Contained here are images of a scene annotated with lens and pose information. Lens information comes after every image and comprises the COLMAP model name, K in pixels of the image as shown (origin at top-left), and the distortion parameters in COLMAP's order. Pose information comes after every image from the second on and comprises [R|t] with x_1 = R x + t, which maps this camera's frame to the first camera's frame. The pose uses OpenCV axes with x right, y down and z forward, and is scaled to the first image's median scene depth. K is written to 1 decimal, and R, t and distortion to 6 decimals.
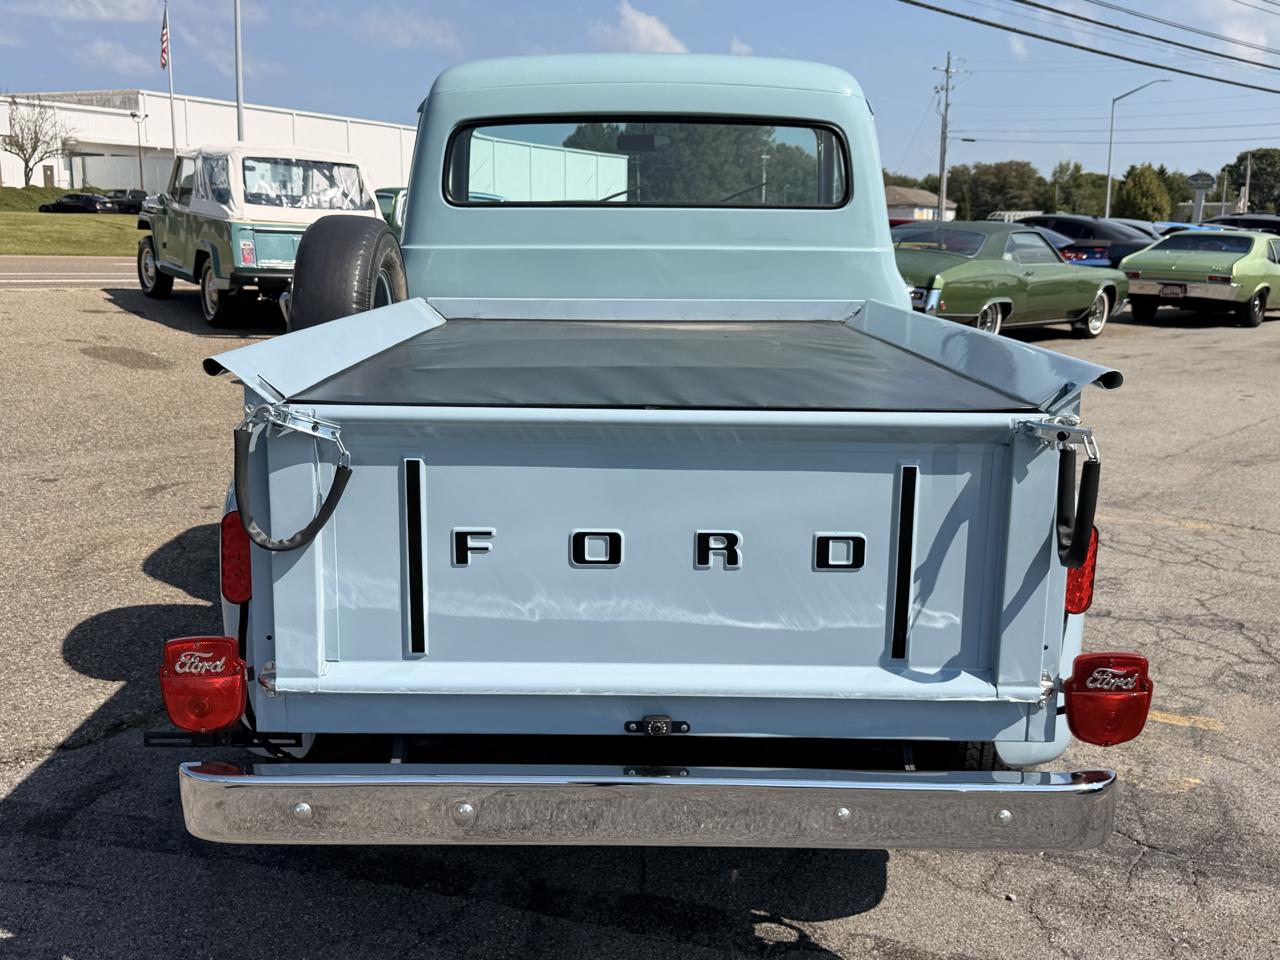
lens RADIAL K [[1259.2, 0, 640.0], [0, 1259.2, 480.0], [0, 0, 1]] dist [0.065312, -0.131322]
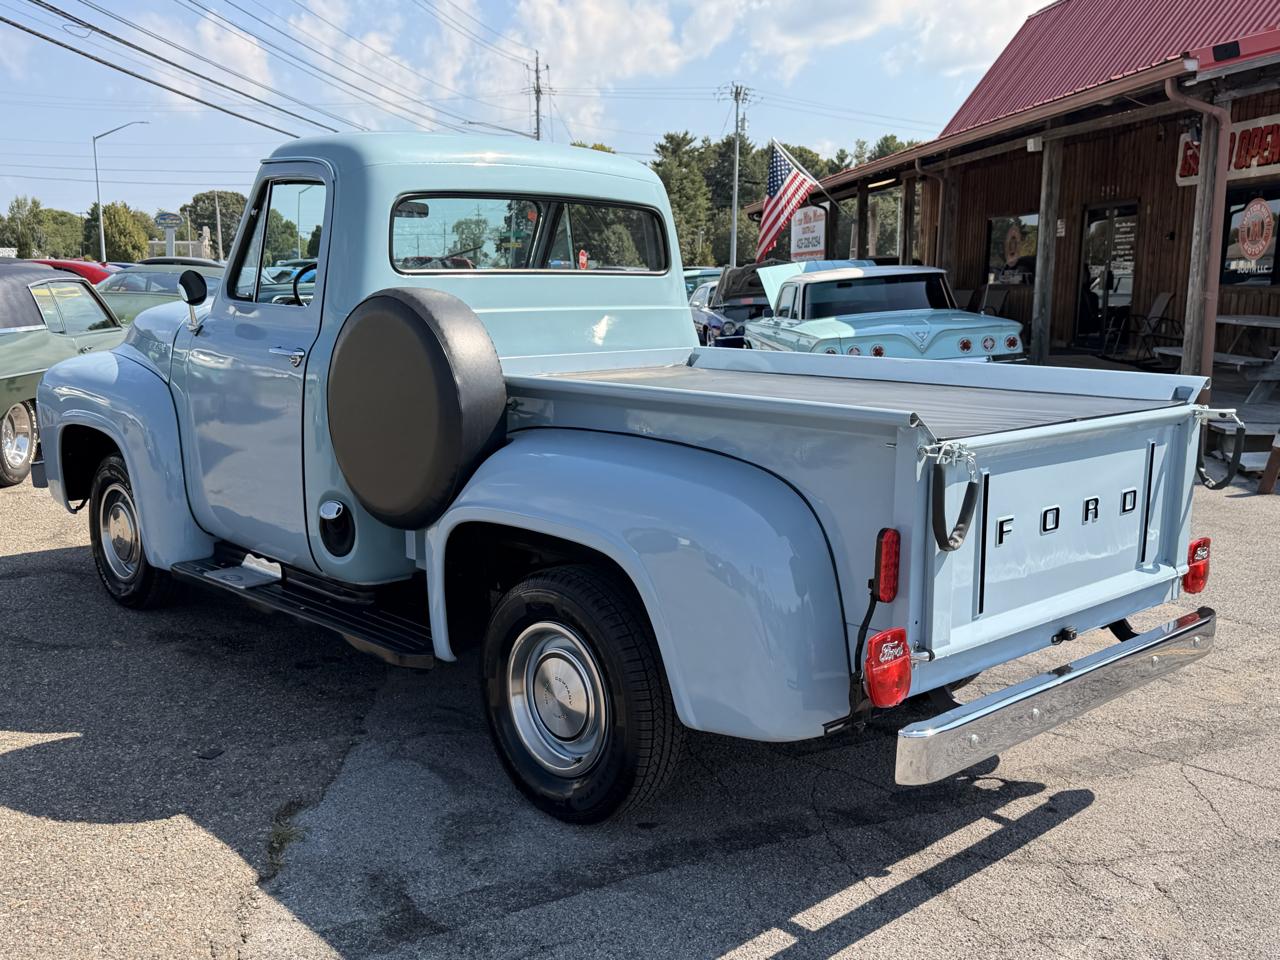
lens RADIAL K [[1244.0, 0, 642.9], [0, 1244.0, 496.9], [0, 0, 1]] dist [0.083203, -0.141033]
pose [[0.727637, -0.124906, 0.674494, -0.709273], [0.134671, 0.990158, 0.038080, -0.047887], [-0.672613, 0.063126, 0.737297, 0.122490]]
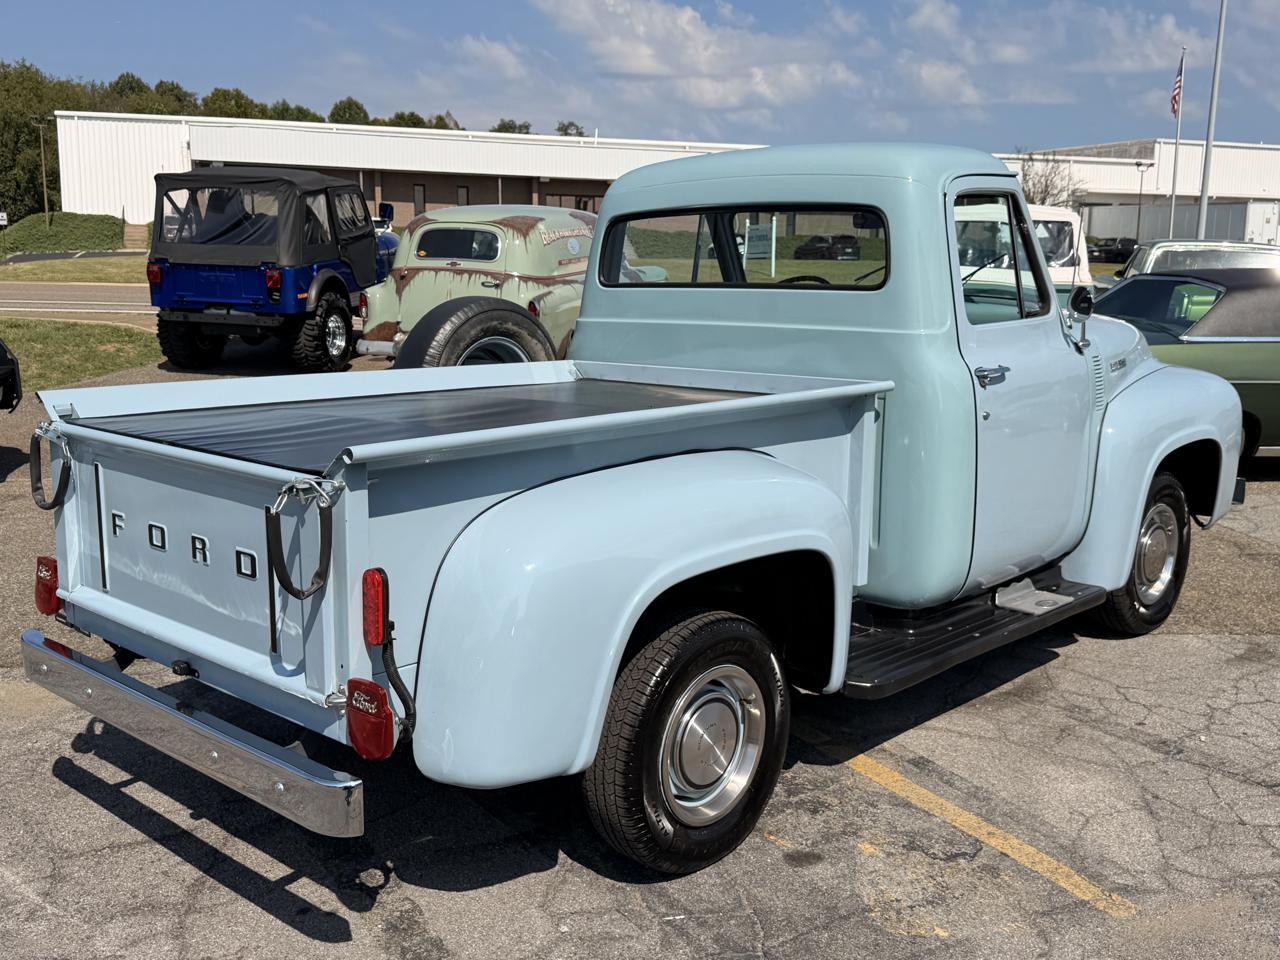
lens RADIAL K [[1244.0, 0, 642.9], [0, 1244.0, 496.9], [0, 0, 1]] dist [0.083203, -0.141033]
pose [[0.738734, 0.117840, -0.663615, 0.696293], [-0.131887, 0.990837, 0.029129, -0.056043], [0.660967, 0.066004, 0.747507, 0.144301]]
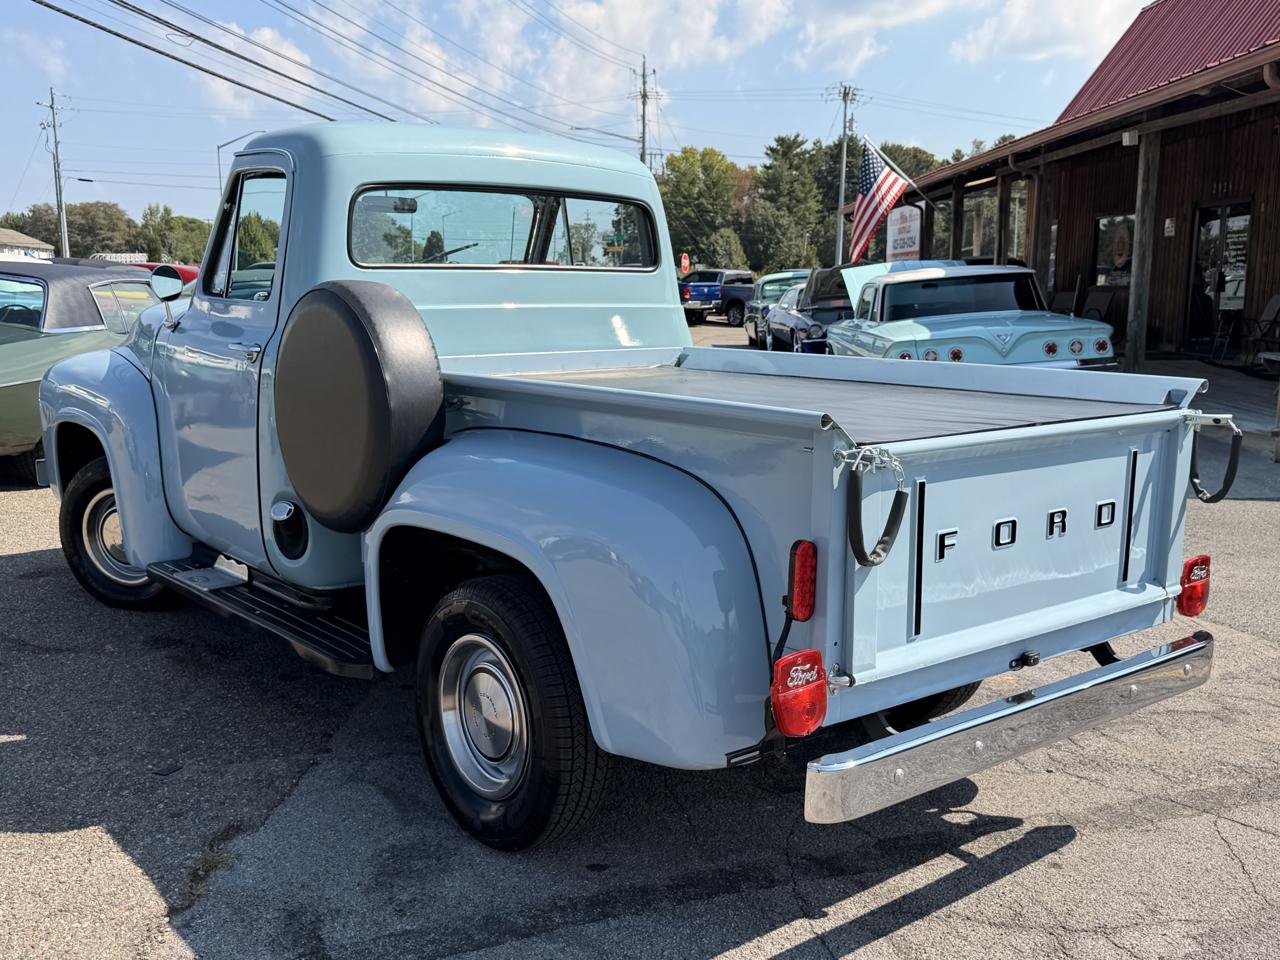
lens RADIAL K [[1259.2, 0, 640.0], [0, 1259.2, 480.0], [0, 0, 1]] dist [0.065312, -0.131322]
pose [[0.784606, -0.103129, 0.611357, -0.597815], [0.123207, 0.992338, 0.009275, -0.036371], [-0.607629, 0.068046, 0.791300, 0.108838]]
